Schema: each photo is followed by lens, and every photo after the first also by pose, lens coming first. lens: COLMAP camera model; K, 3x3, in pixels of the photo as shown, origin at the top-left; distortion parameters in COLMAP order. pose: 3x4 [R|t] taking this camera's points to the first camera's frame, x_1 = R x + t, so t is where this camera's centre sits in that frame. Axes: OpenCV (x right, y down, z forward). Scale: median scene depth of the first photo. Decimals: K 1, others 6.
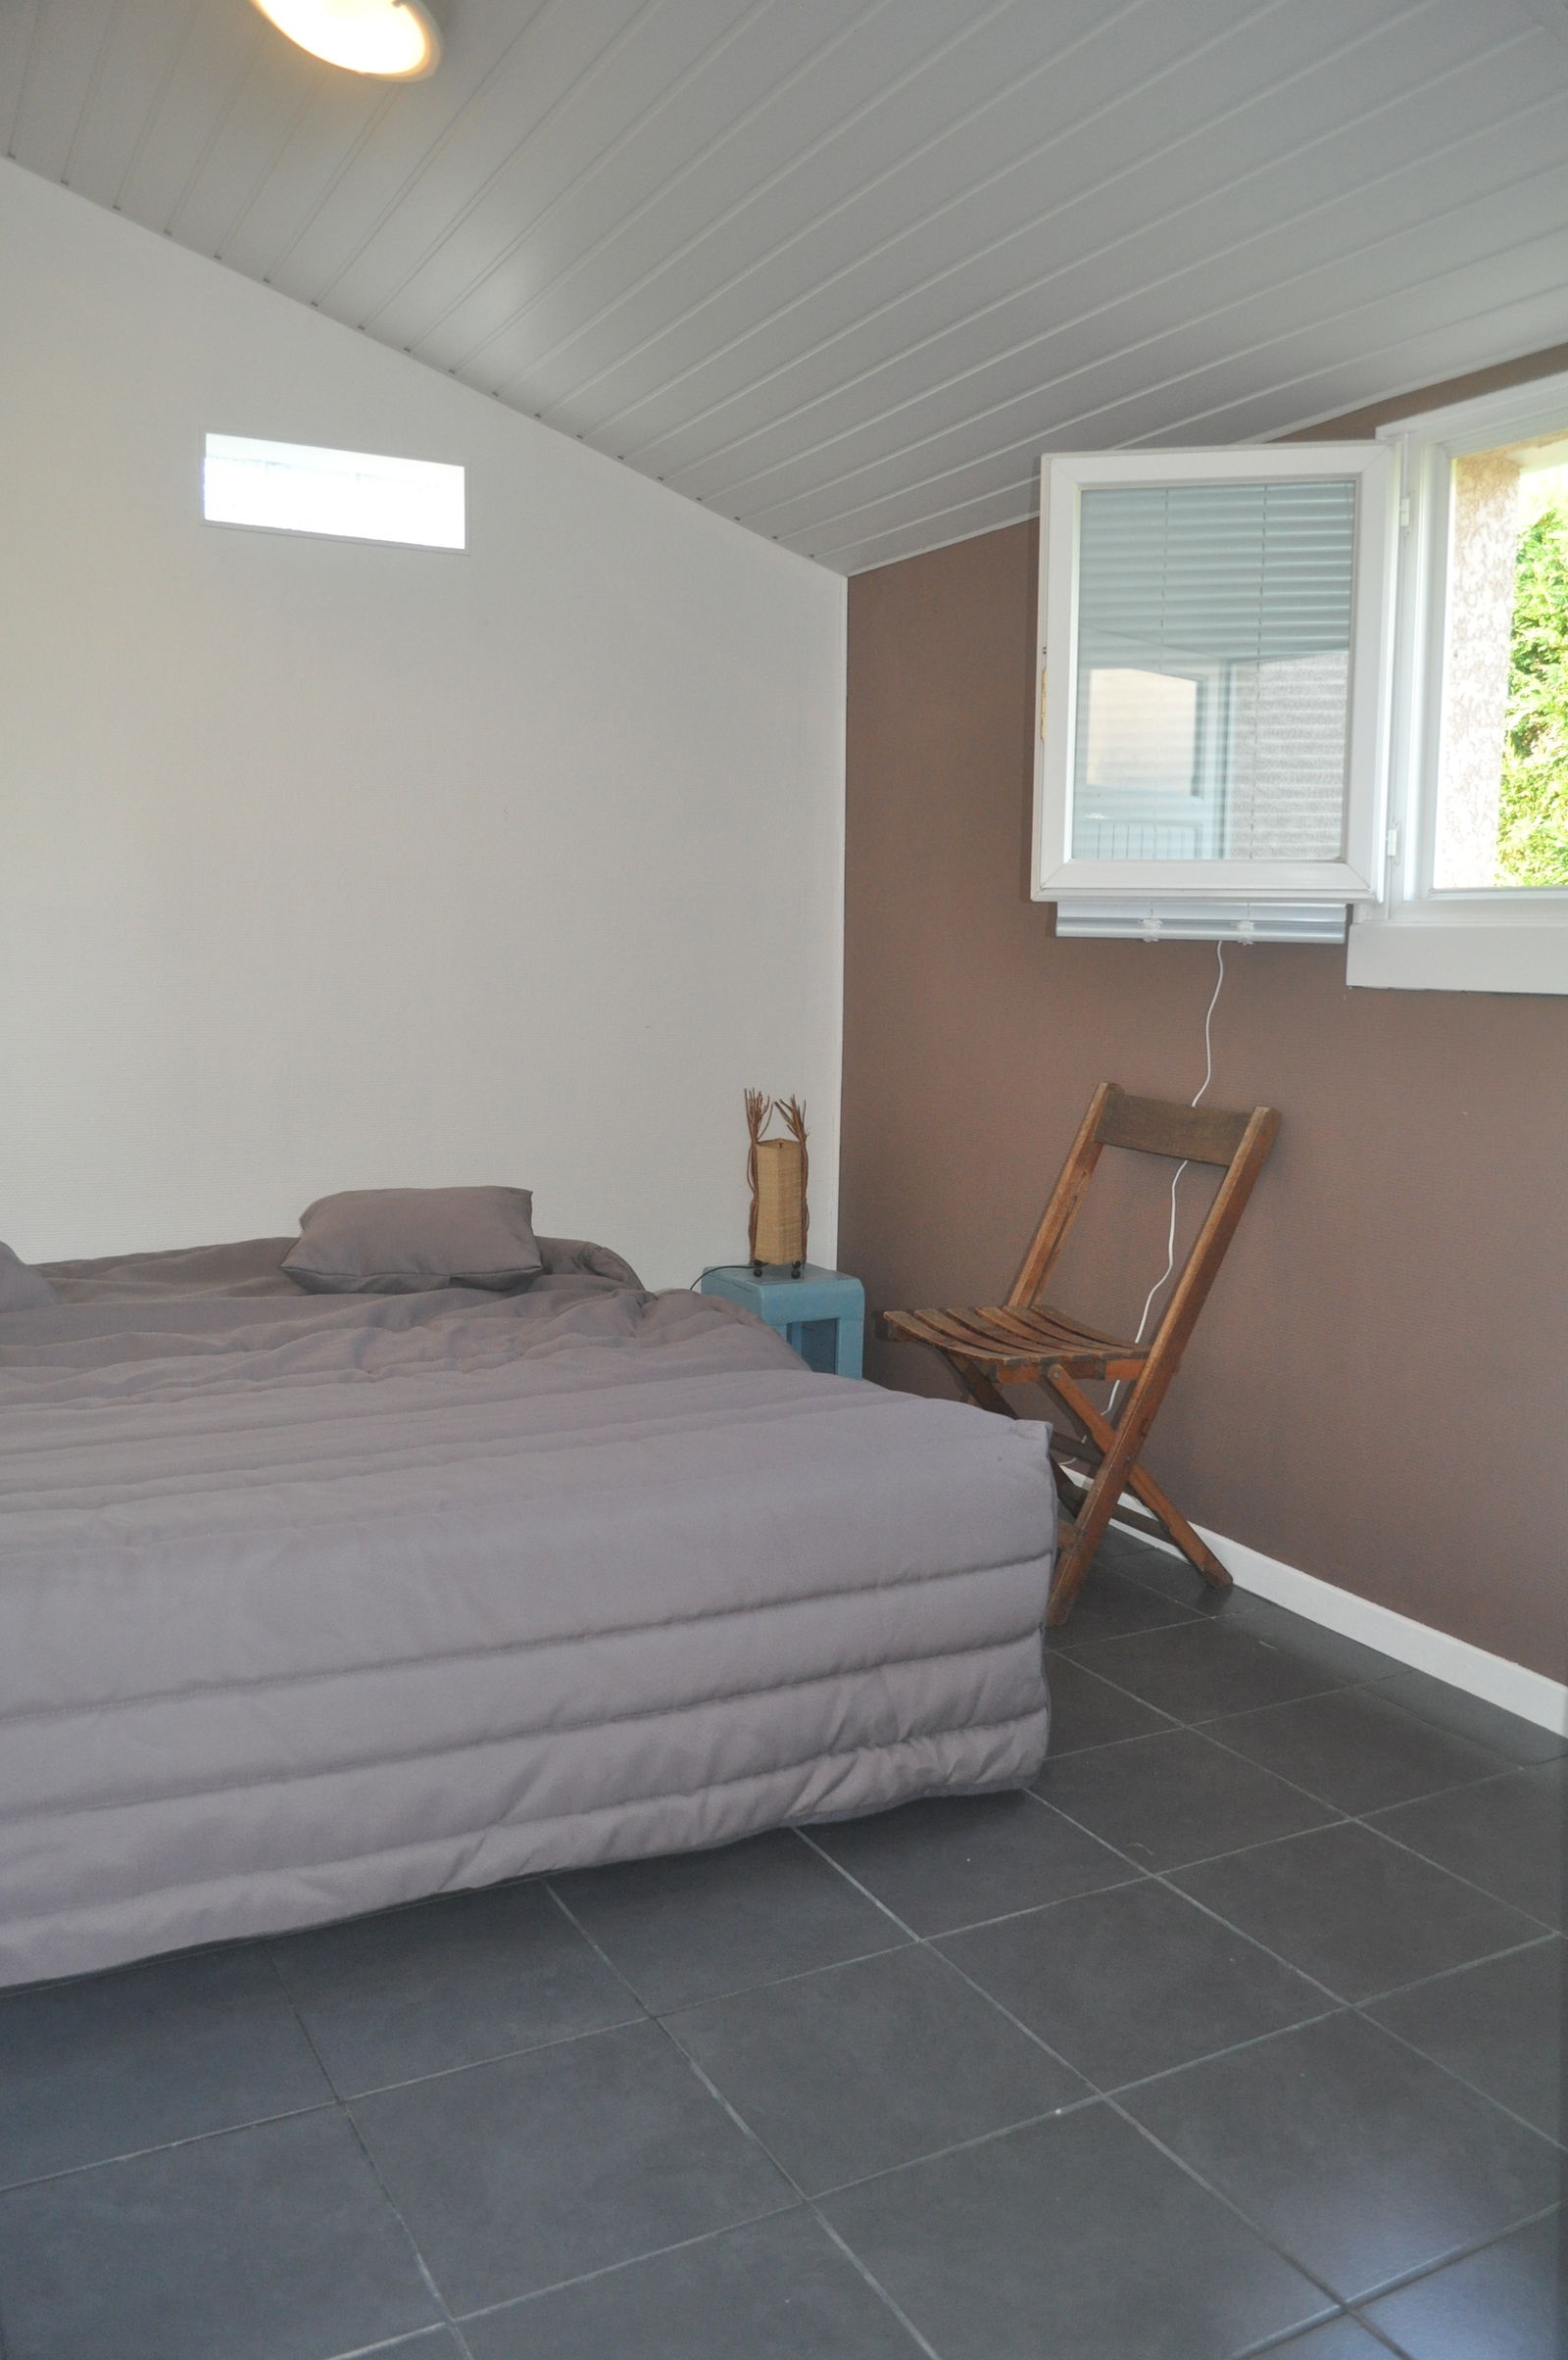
lens RADIAL K [[1819.9, 0, 784.0], [0, 1819.9, 1180.0], [0, 0, 1]] dist [-0.078568, 0.003744]
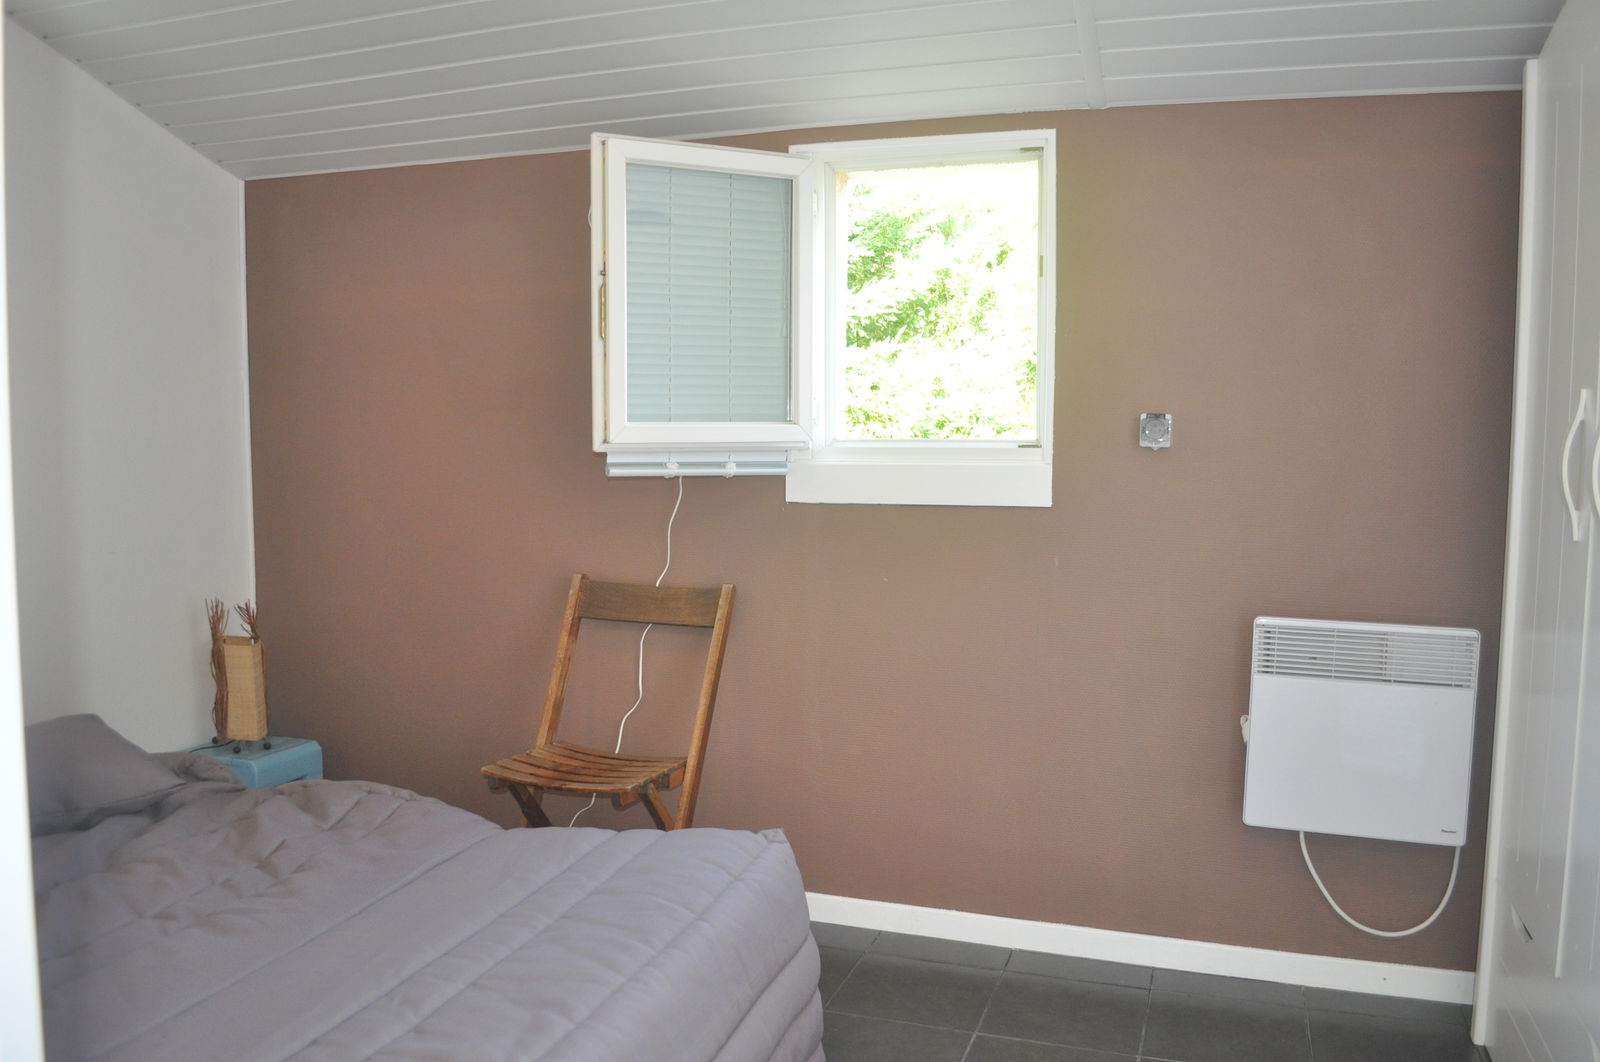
lens RADIAL K [[1233.9, 0, 795.6], [0, 1233.9, 511.8], [0, 0, 1]] dist [-0.078568, 0.003744]
pose [[0.736728, -0.055528, 0.673906, -0.375310], [0.096689, 0.995032, -0.023714, -0.070168], [-0.669241, 0.082630, 0.738437, 0.207174]]
